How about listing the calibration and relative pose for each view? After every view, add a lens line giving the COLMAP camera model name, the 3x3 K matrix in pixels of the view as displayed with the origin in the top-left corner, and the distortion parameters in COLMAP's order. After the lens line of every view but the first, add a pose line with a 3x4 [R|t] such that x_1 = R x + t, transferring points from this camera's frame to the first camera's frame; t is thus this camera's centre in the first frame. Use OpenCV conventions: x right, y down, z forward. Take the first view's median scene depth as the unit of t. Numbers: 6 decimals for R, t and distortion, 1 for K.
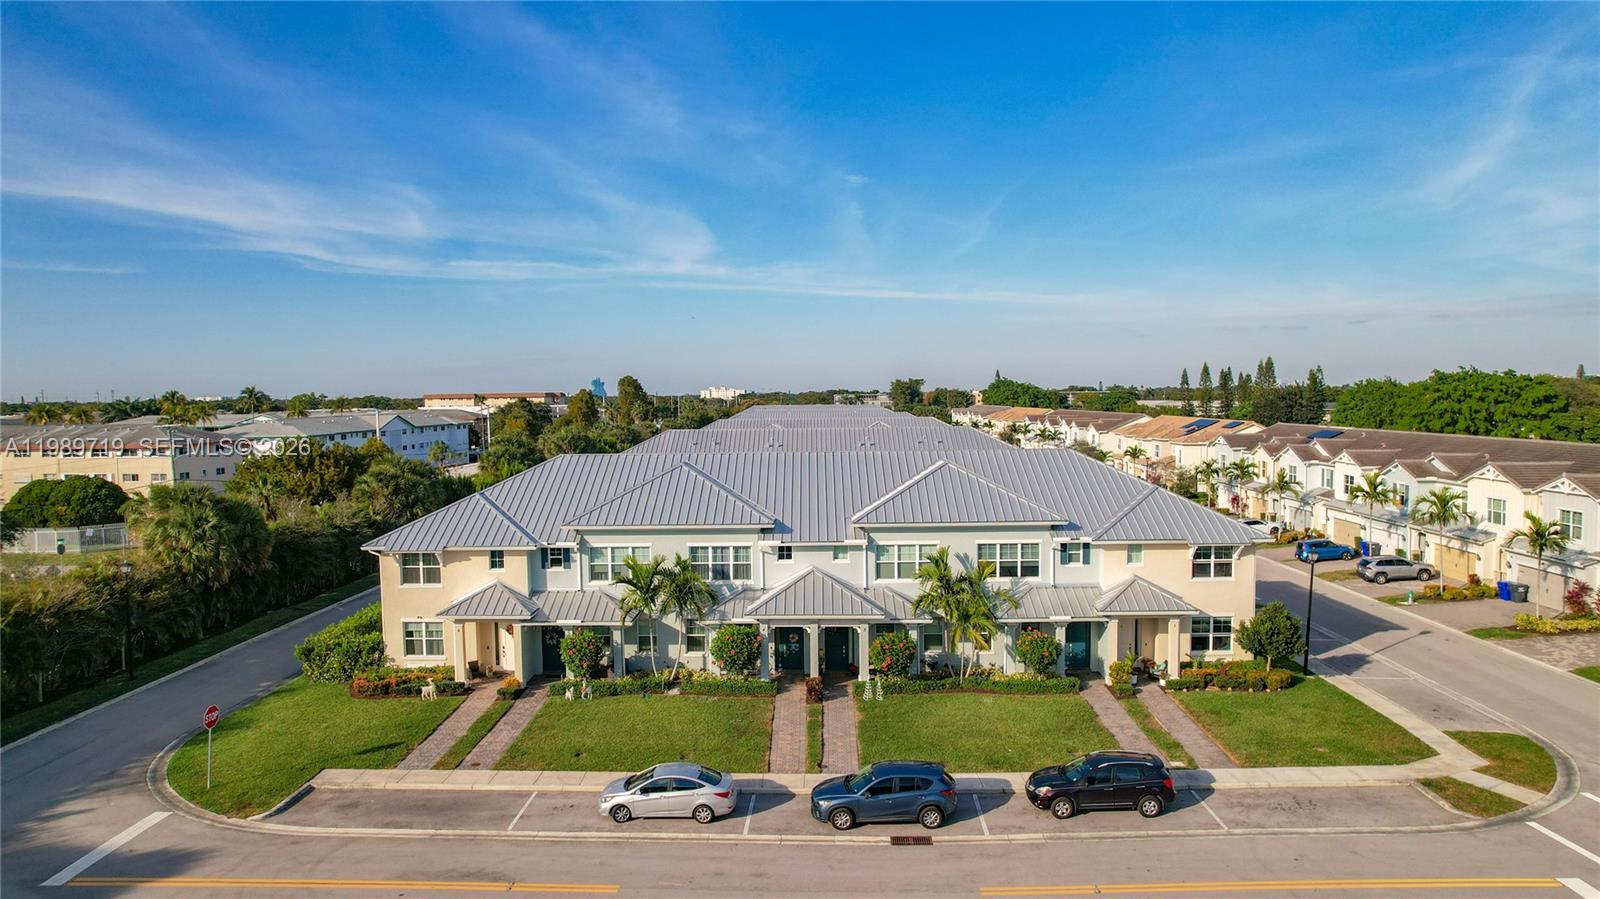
lens RADIAL K [[1023.9, 0, 800.0], [0, 1023.9, 449.5], [0, 0, 1]] dist [-0.006727, -0.000736]
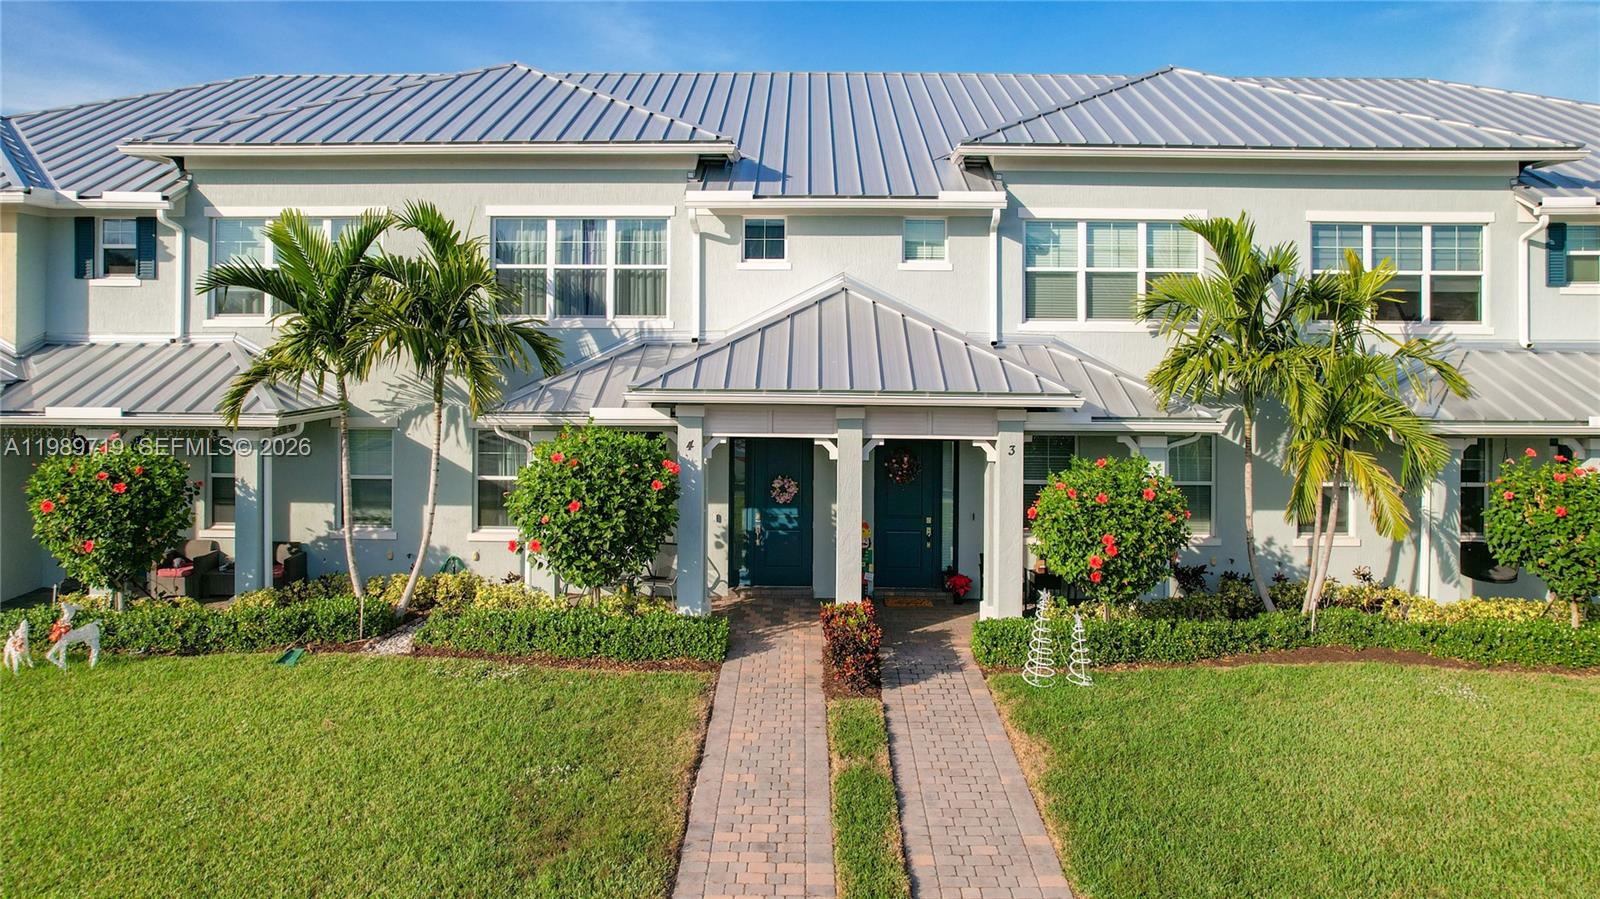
lens RADIAL K [[548.8, 0, 800.0], [0, 548.8, 449.5], [0, 0, 1]] dist [-0.008405, 0.000036]
pose [[0.999518, 0.022221, 0.021690, -0.005013], [-0.019509, 0.992805, -0.118140, 0.194471], [-0.024159, 0.117659, 0.992760, 0.823873]]
